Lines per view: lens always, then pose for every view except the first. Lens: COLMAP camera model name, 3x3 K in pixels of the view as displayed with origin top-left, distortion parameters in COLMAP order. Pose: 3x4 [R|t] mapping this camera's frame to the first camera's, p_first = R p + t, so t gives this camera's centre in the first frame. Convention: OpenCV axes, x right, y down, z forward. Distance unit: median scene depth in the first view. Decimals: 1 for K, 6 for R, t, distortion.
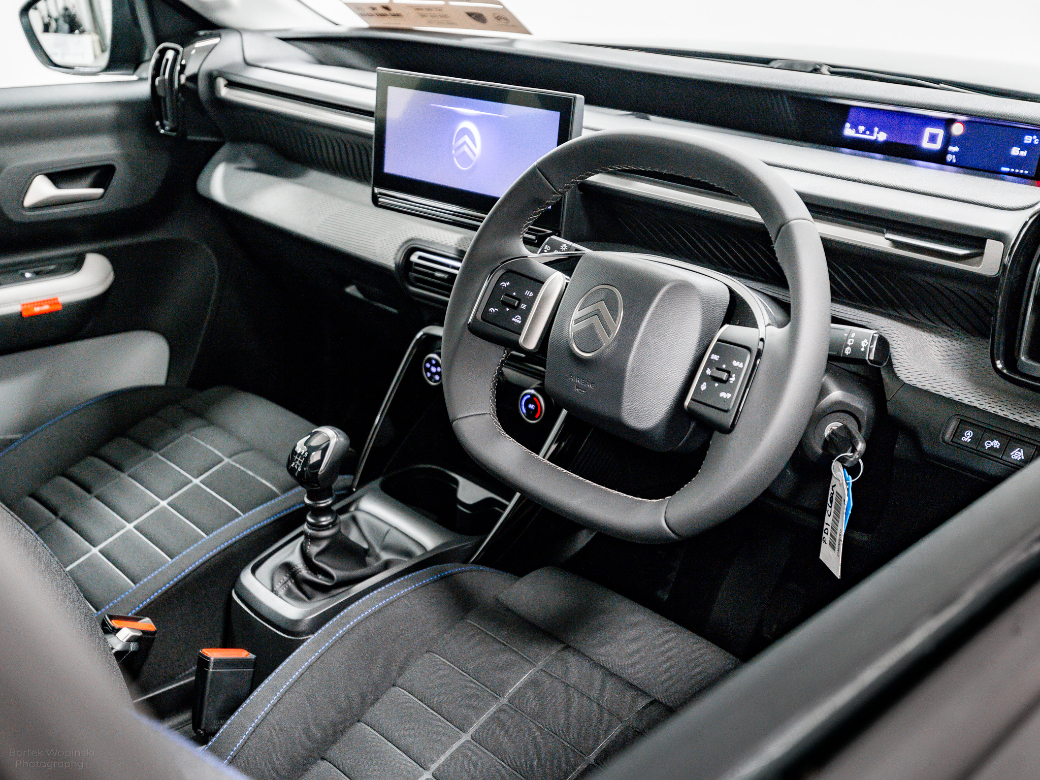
lens RADIAL K [[1128.3, 0, 520.0], [0, 1128.3, 390.0], [0, 0, 1]] dist [0.015783, -0.000468]
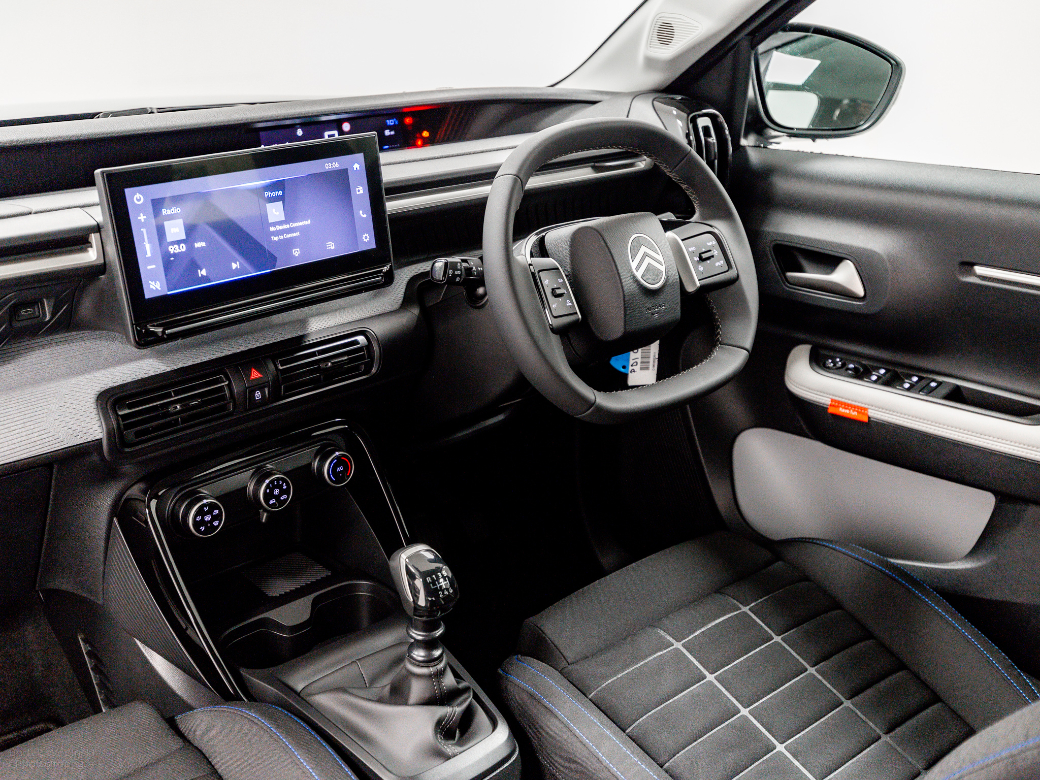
lens RADIAL K [[1128.3, 0, 520.0], [0, 1128.3, 390.0], [0, 0, 1]] dist [0.015783, -0.000468]
pose [[0.044356, -0.361342, 0.931378, -0.925959], [0.402409, 0.859779, 0.314399, -0.307375], [-0.914385, 0.360849, 0.183543, 0.719176]]
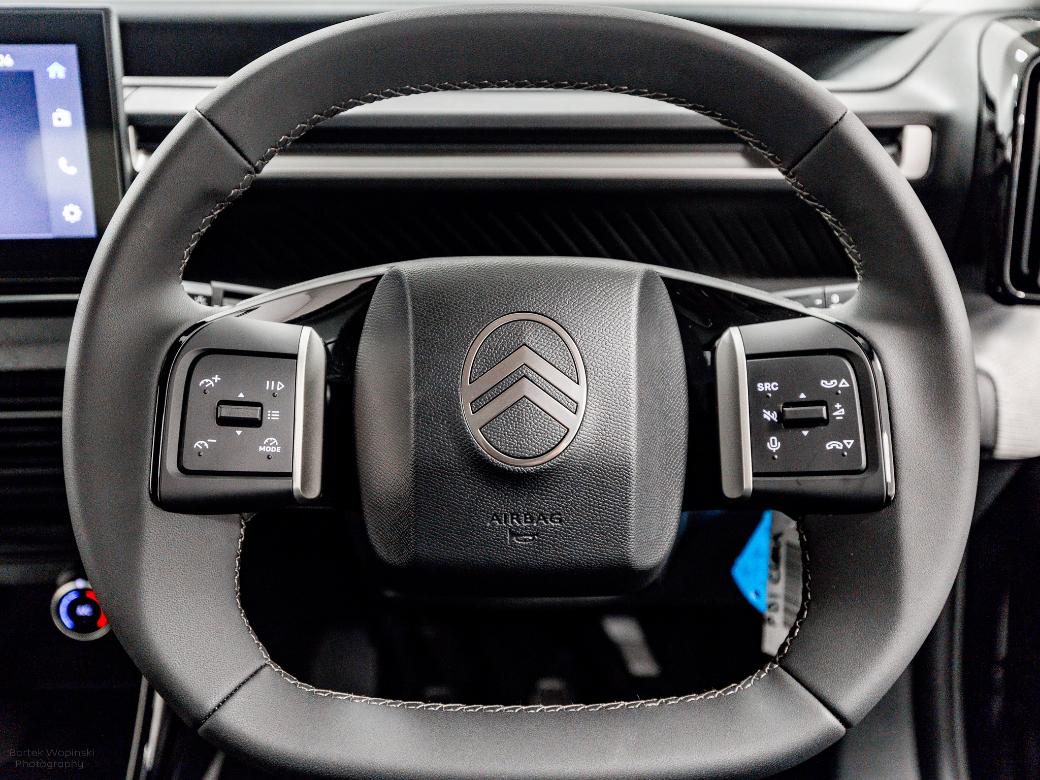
lens RADIAL K [[1050.1, 0, 520.0], [0, 1050.1, 390.0], [0, 0, 1]] dist [-0.003557, -0.007408]
pose [[0.677760, -0.271775, 0.683213, -0.180297], [0.292892, 0.952072, 0.088170, -0.076440], [-0.674430, 0.140349, 0.724876, 0.513748]]
